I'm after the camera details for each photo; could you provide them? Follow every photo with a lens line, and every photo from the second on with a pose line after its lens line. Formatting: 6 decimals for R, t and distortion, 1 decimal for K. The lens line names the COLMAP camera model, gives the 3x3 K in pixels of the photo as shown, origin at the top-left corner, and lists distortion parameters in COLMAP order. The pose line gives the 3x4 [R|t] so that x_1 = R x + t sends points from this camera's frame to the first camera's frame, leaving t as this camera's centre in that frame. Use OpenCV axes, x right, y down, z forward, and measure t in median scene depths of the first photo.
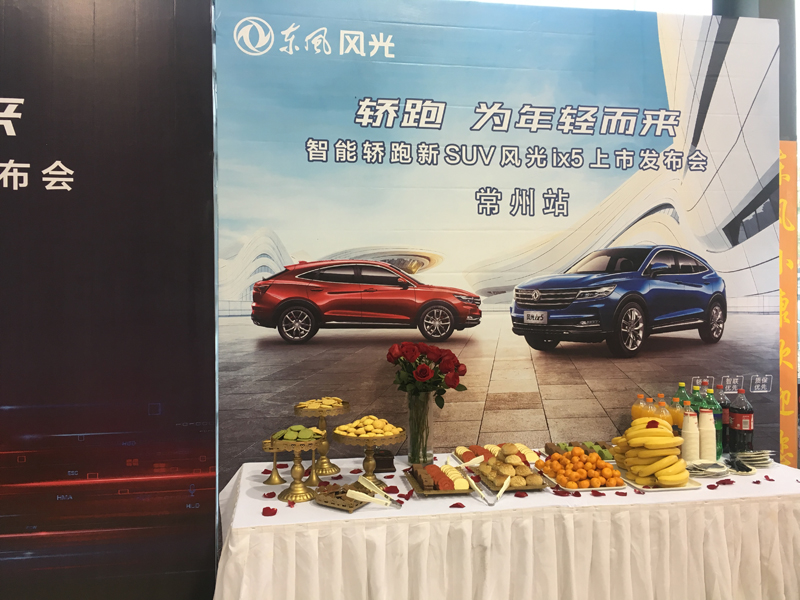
lens RADIAL K [[671.3, 0, 399.3], [0, 671.3, 298.5], [0, 0, 1]] dist [0.061432, -0.055491]
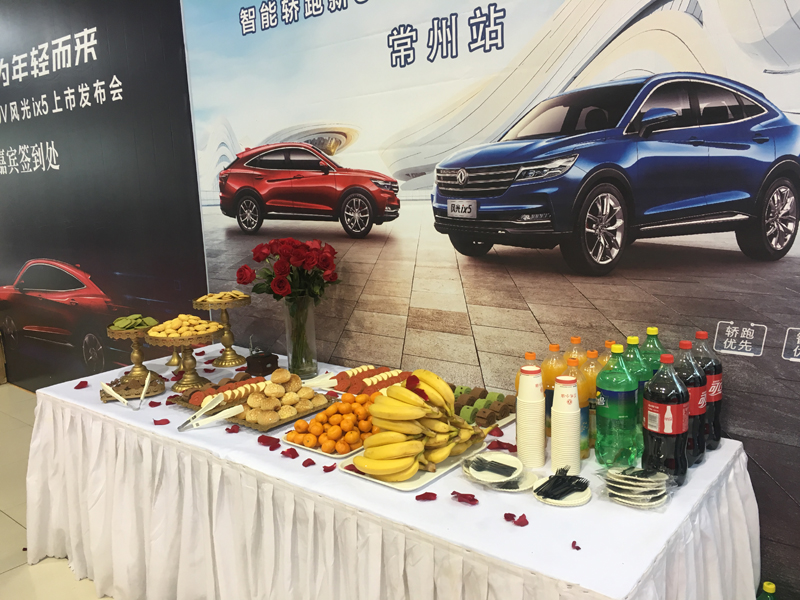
lens RADIAL K [[671.3, 0, 400.8], [0, 671.3, 299.2], [0, 0, 1]] dist [0.061432, -0.055491]
pose [[0.657988, 0.110280, -0.744909, 0.702150], [0.035802, 0.983518, 0.177229, -0.005797], [0.752177, -0.143284, 0.643195, 0.492194]]
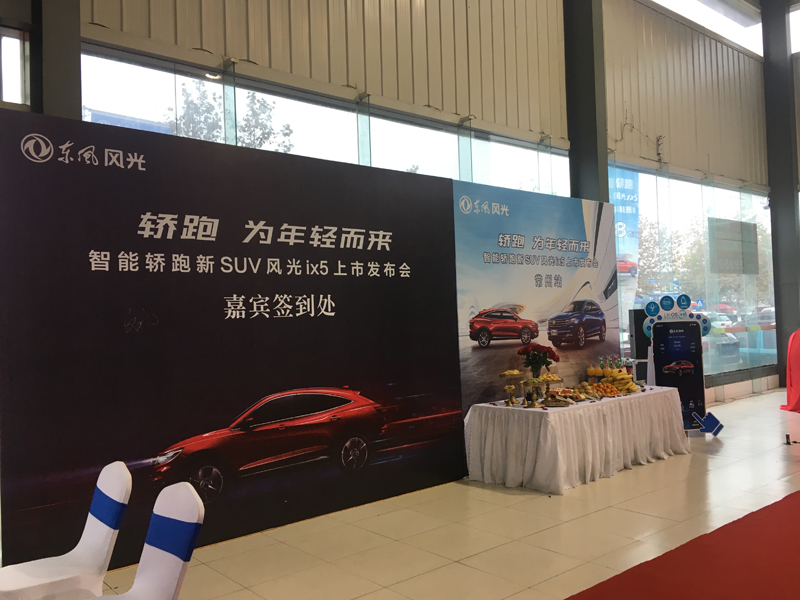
lens RADIAL K [[671.3, 0, 397.5], [0, 671.3, 299.8], [0, 0, 1]] dist [0.061432, -0.055491]
pose [[0.852233, -0.007282, 0.523112, -1.424536], [0.029760, 0.998959, -0.034579, -0.018662], [-0.522315, 0.045037, 0.851562, -0.642473]]
